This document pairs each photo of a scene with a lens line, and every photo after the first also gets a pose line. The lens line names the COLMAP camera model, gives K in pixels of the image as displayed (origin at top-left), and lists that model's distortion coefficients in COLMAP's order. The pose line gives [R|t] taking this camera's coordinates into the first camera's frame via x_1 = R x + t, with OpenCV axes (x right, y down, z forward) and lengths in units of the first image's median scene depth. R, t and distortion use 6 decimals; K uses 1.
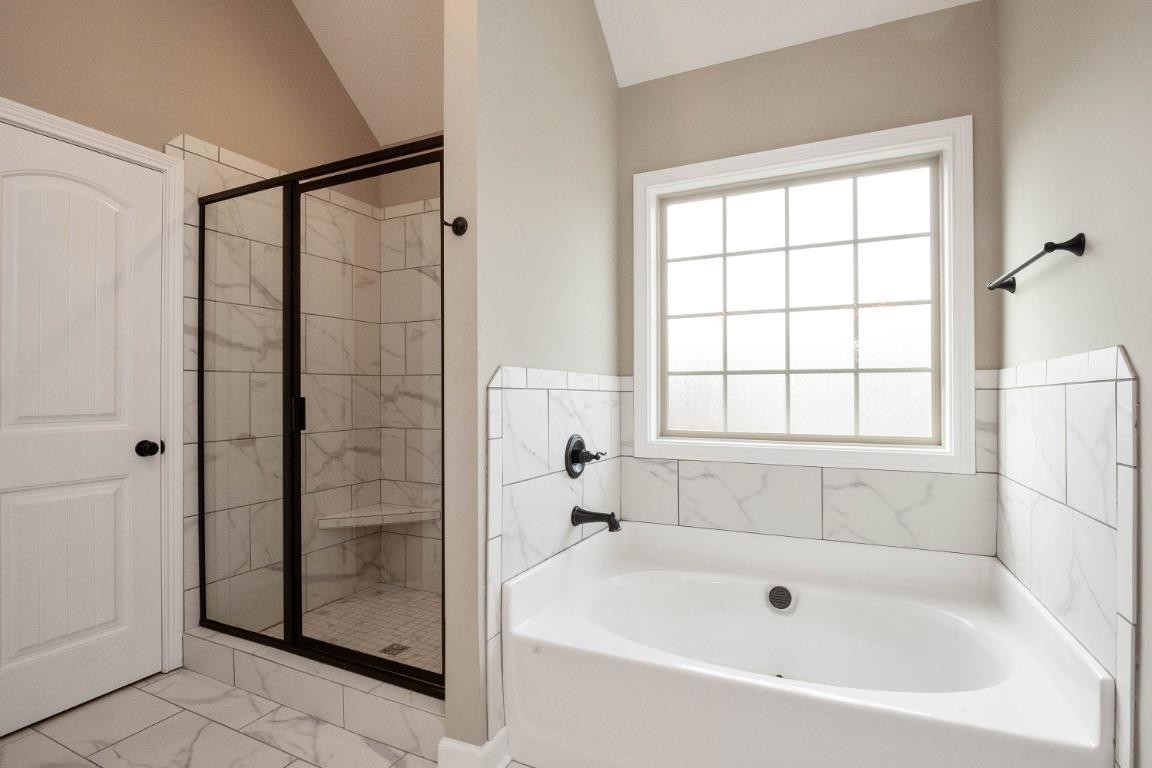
lens RADIAL K [[558.8, 0, 576.2], [0, 558.8, 394.9], [0, 0, 1]] dist [-0.012667, -0.000269]
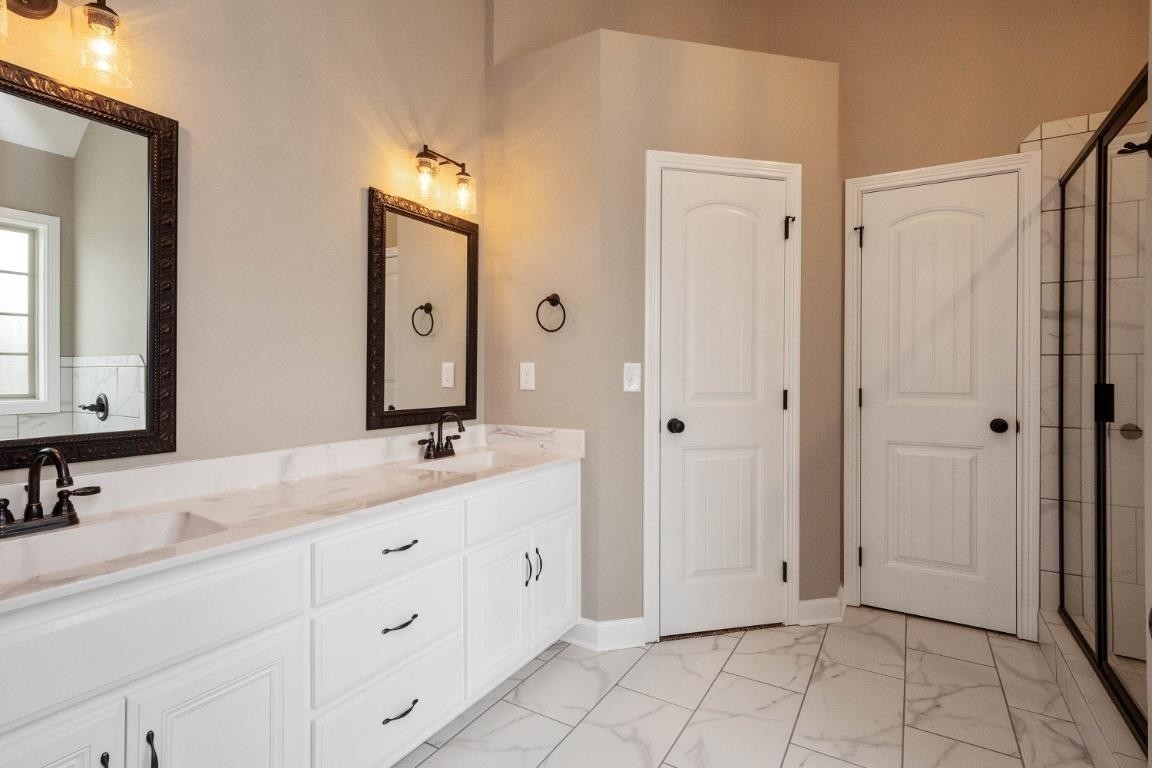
lens RADIAL K [[566.5, 0, 579.6], [0, 566.5, 382.6], [0, 0, 1]] dist [-0.011783, -0.000041]
pose [[-0.100406, 0.024031, -0.994656, 0.436306], [-0.013231, 0.999588, 0.025486, -0.008640], [0.994859, 0.015719, -0.100047, 0.271458]]
